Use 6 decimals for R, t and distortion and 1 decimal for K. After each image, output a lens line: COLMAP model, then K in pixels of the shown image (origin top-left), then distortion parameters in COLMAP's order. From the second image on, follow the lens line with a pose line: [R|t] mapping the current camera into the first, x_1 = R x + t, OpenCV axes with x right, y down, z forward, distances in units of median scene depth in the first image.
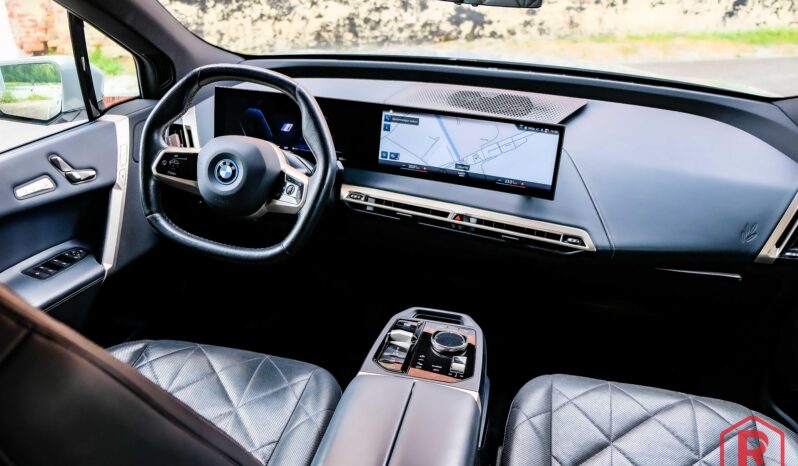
lens RADIAL K [[604.5, 0, 399.0], [0, 604.5, 233.0], [0, 0, 1]] dist [-0.042391, 0.000374]
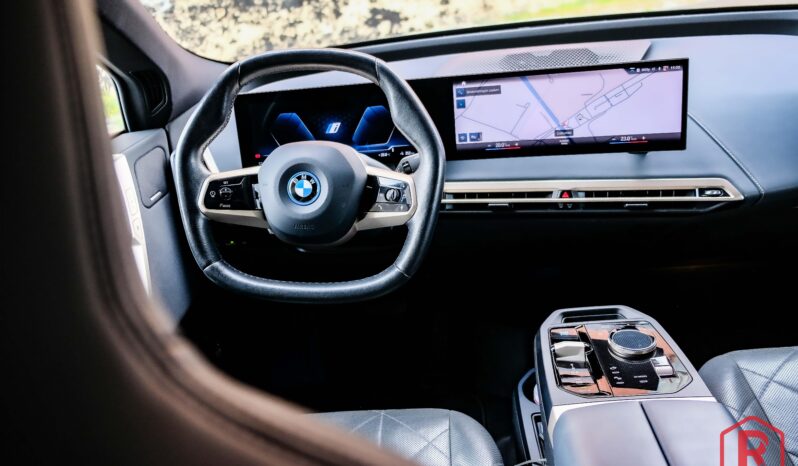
lens RADIAL K [[604.5, 0, 399.0], [0, 604.5, 233.0], [0, 0, 1]] dist [-0.042391, 0.000374]
pose [[0.973700, -0.201480, 0.106364, -0.227909], [0.203428, 0.979060, -0.007680, -0.014363], [-0.102589, 0.029115, 0.994298, 0.203104]]
